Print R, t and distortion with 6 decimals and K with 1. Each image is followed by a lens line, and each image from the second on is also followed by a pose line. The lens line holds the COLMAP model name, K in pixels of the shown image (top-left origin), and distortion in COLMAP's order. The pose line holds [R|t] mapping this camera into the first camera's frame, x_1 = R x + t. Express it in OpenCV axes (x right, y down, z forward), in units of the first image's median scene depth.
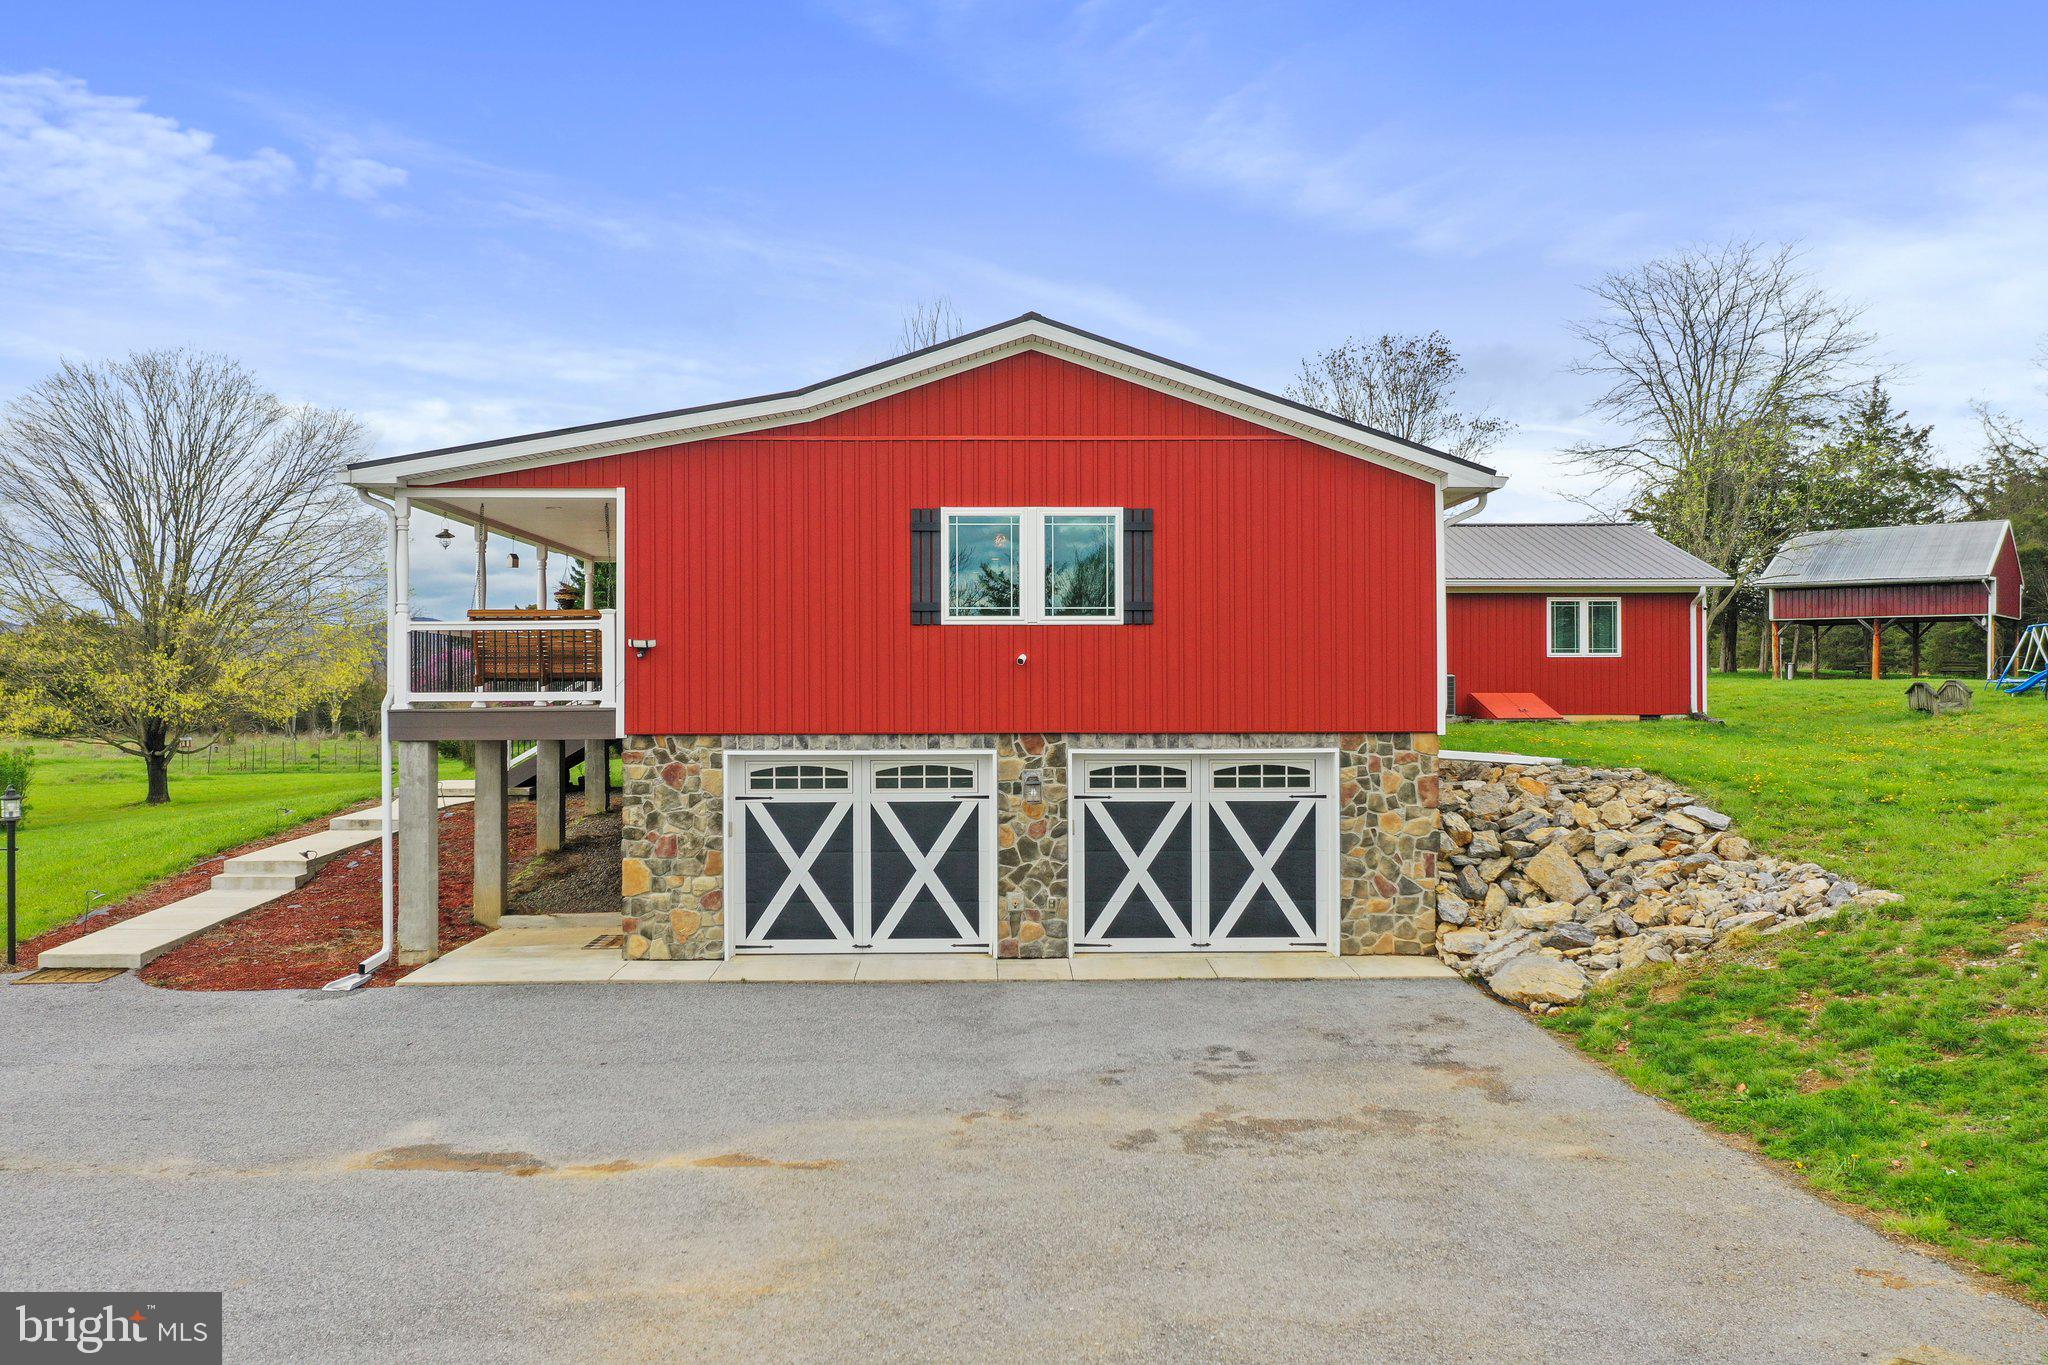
lens RADIAL K [[1609.0, 0, 1024.0], [0, 1609.0, 682.5], [0, 0, 1]] dist [-0.011463, 0.000272]
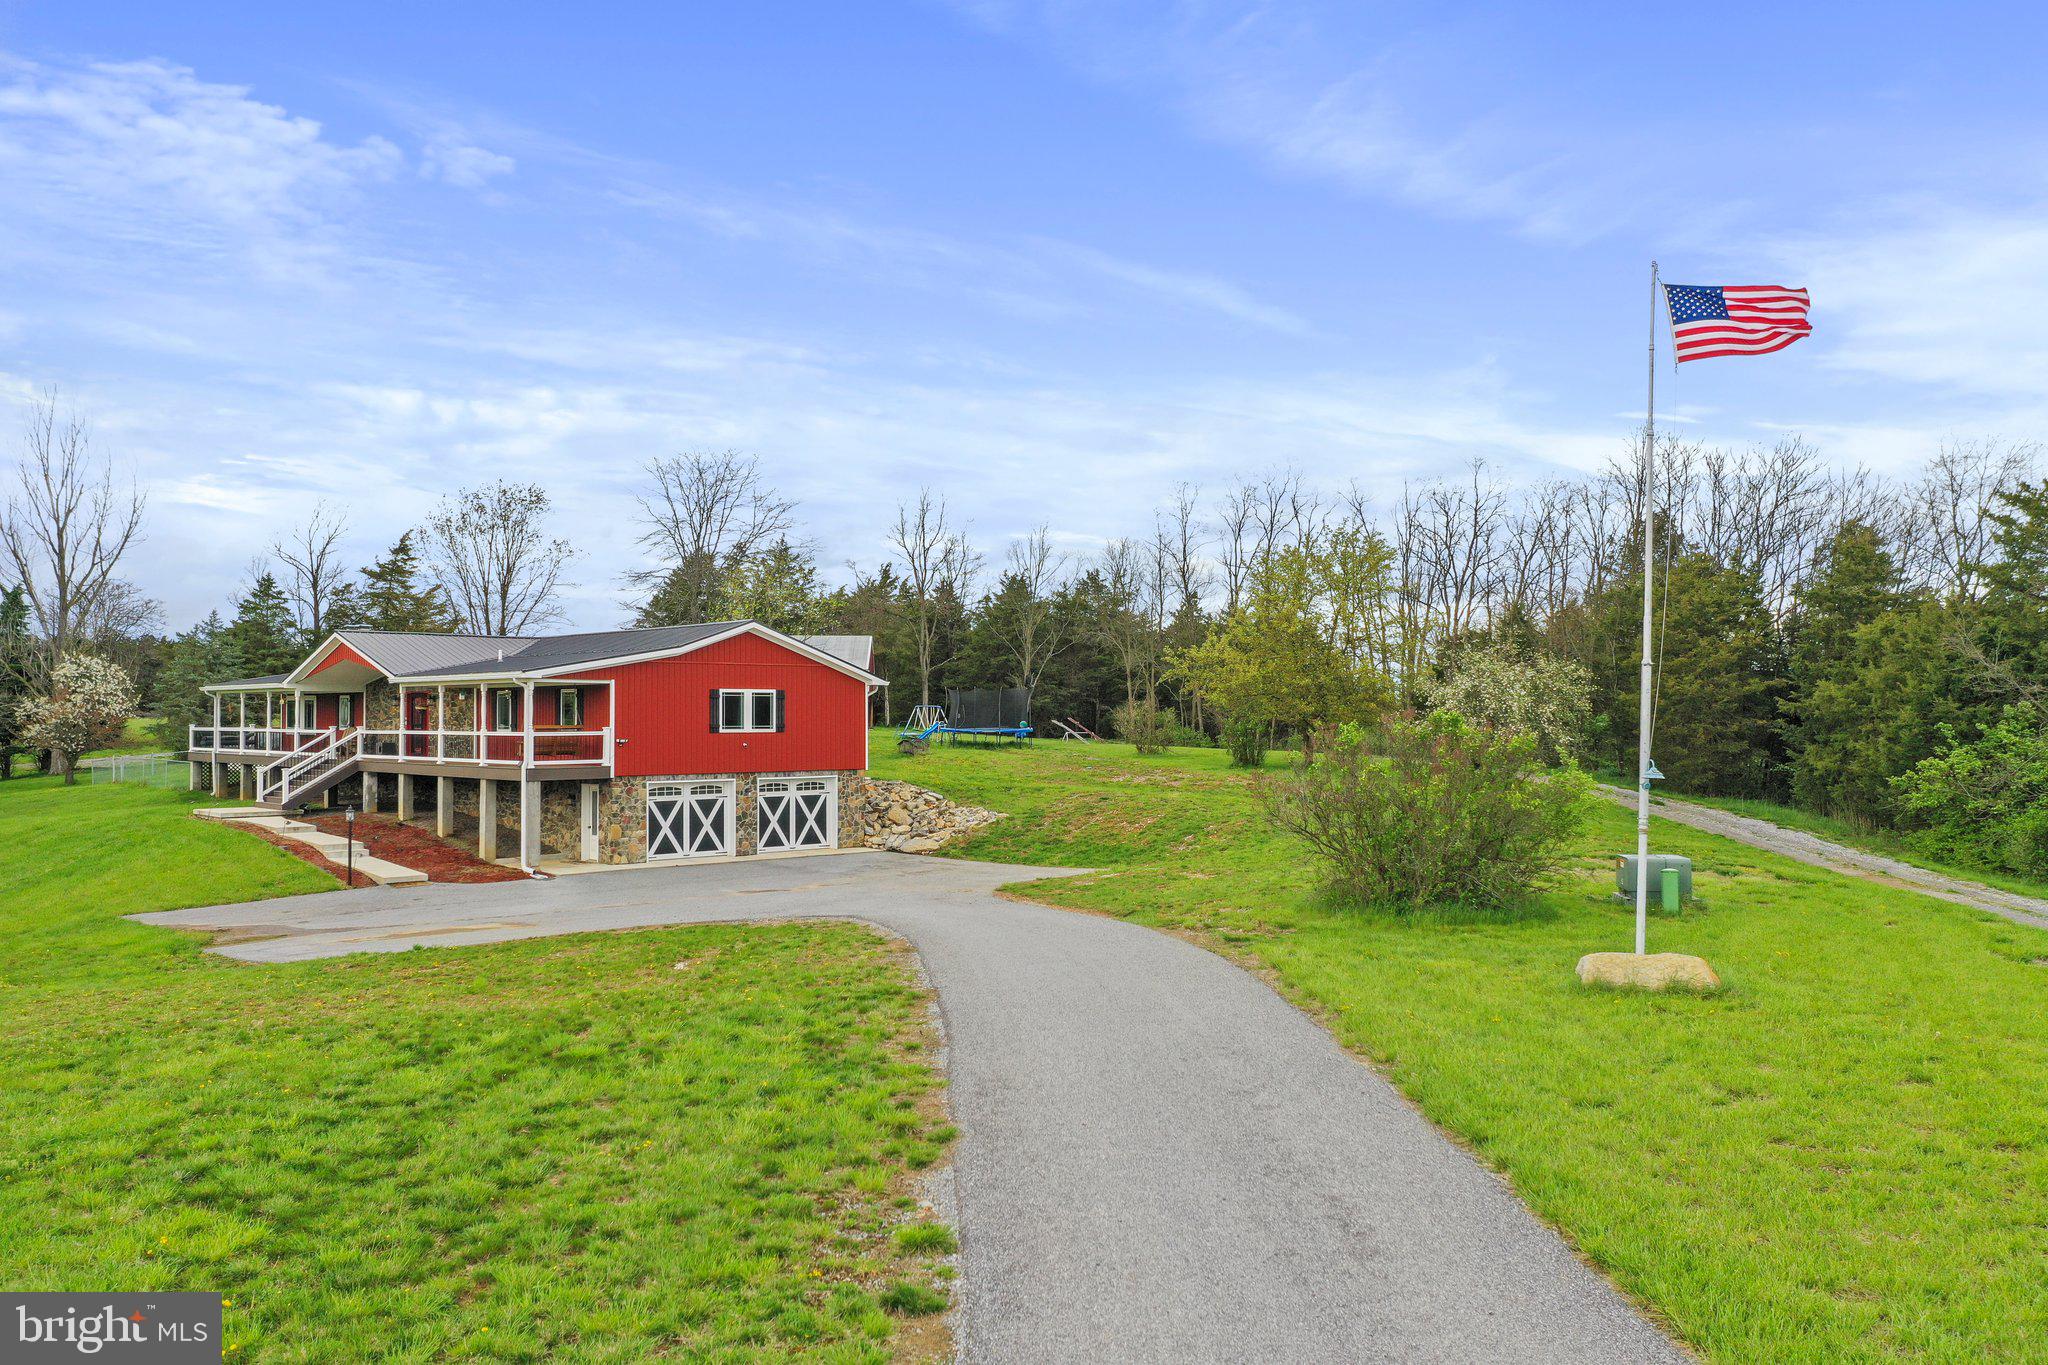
lens RADIAL K [[1609.0, 0, 1024.0], [0, 1609.0, 682.5], [0, 0, 1]] dist [-0.011463, 0.000272]
pose [[0.735189, 0.015046, 0.677695, -1.486030], [-0.005028, 0.999847, -0.016744, -0.076698], [-0.677844, 0.008903, 0.735152, -1.309051]]
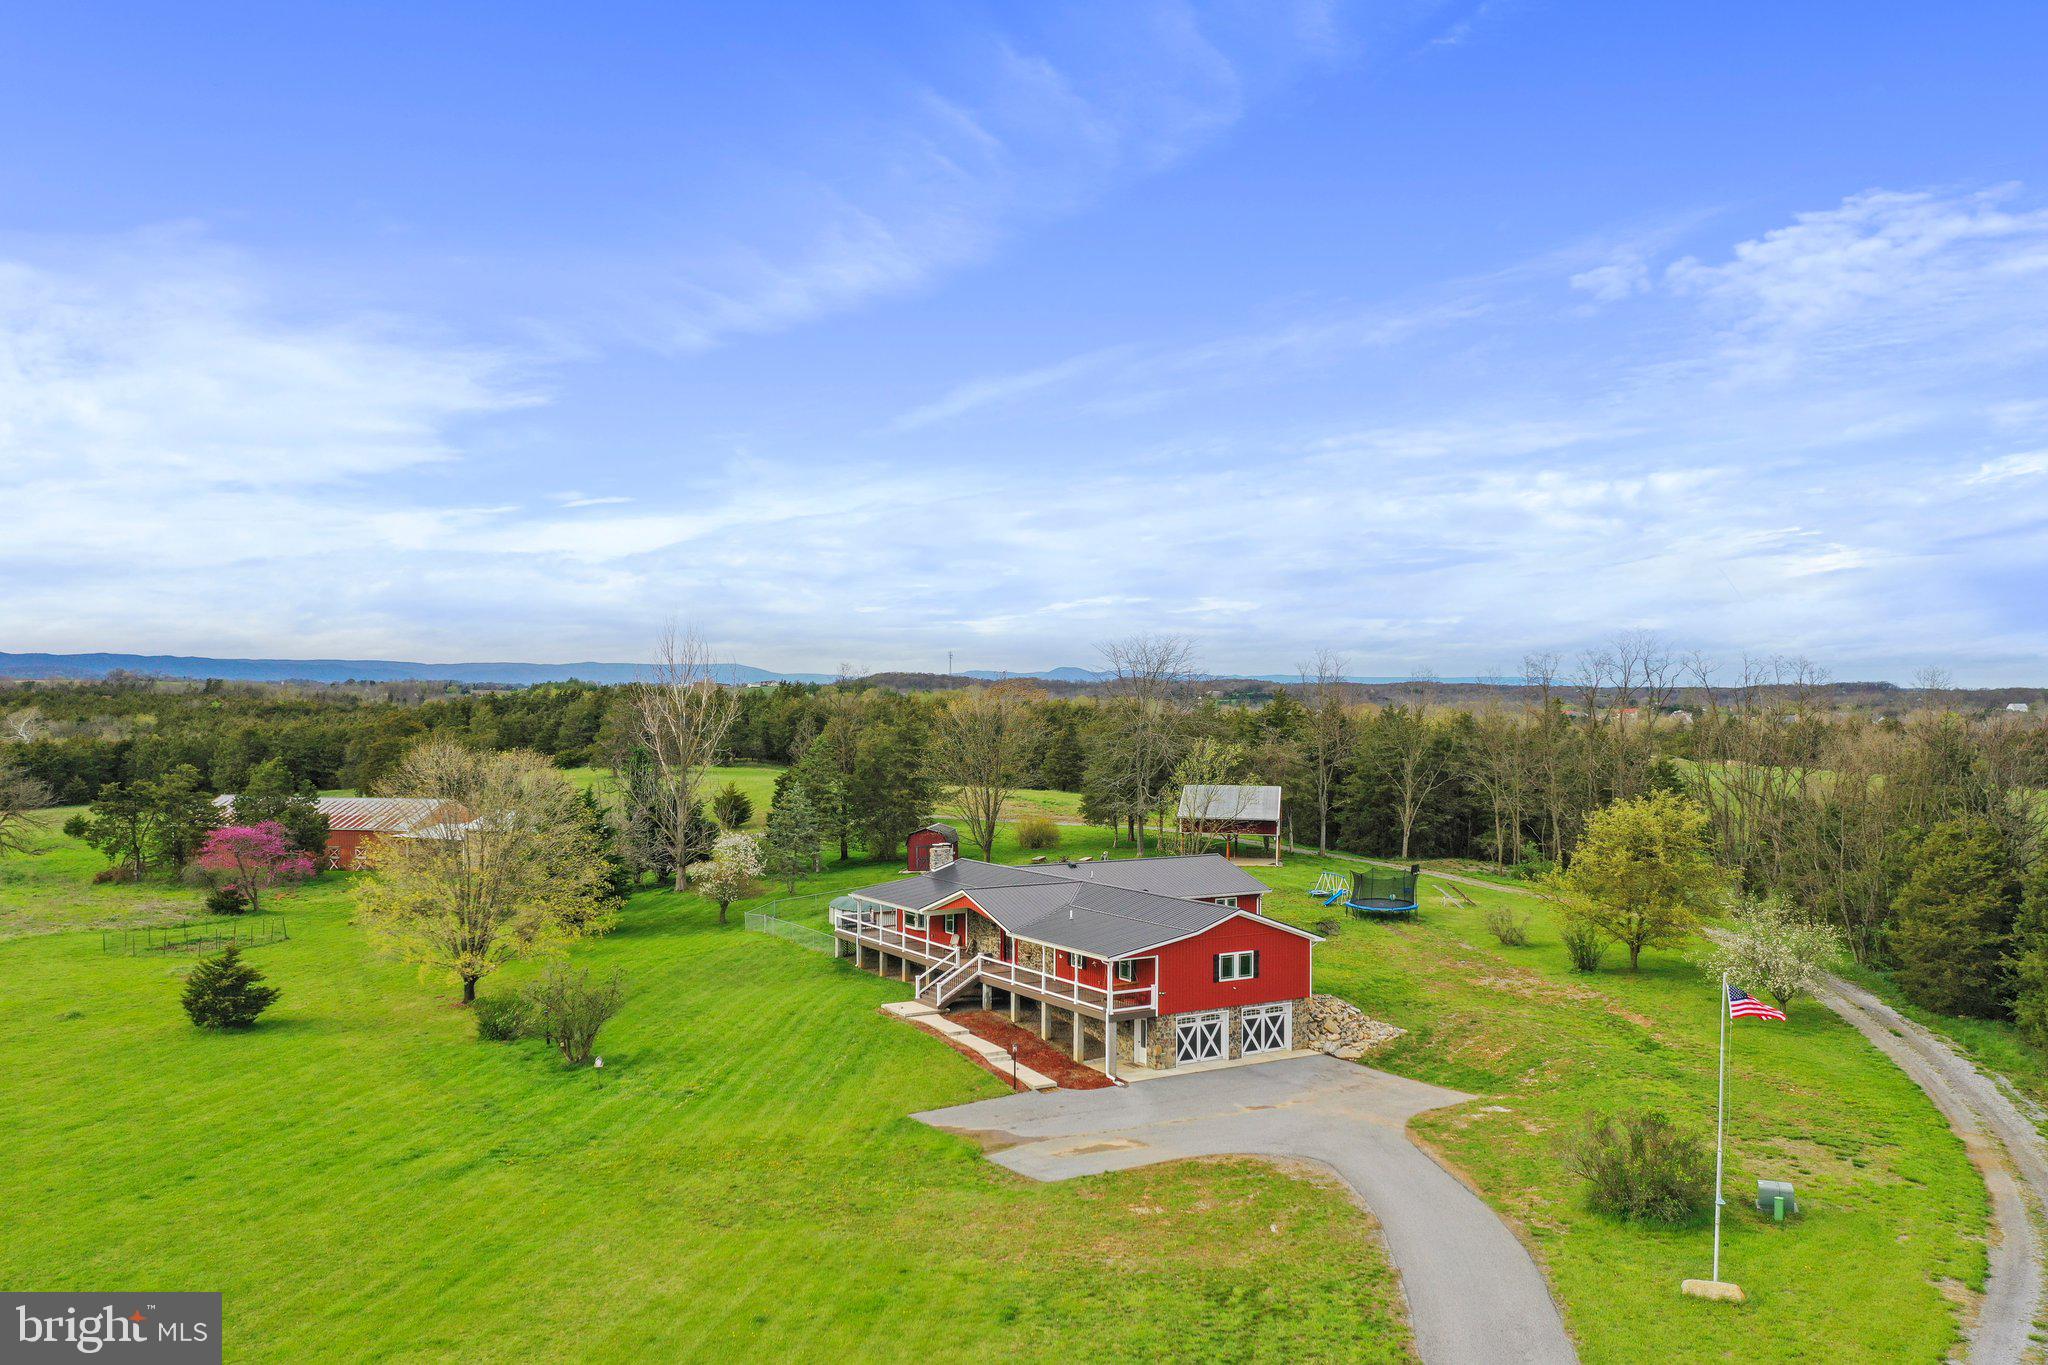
lens RADIAL K [[1639.4, 0, 1024.0], [0, 1639.4, 682.5], [0, 0, 1]] dist [-0.008152, 0.009124]
pose [[0.865296, 0.006726, 0.501216, -2.613117], [-0.008761, 0.999960, 0.001705, -0.811447], [-0.501185, -0.005866, 0.865320, -2.413570]]
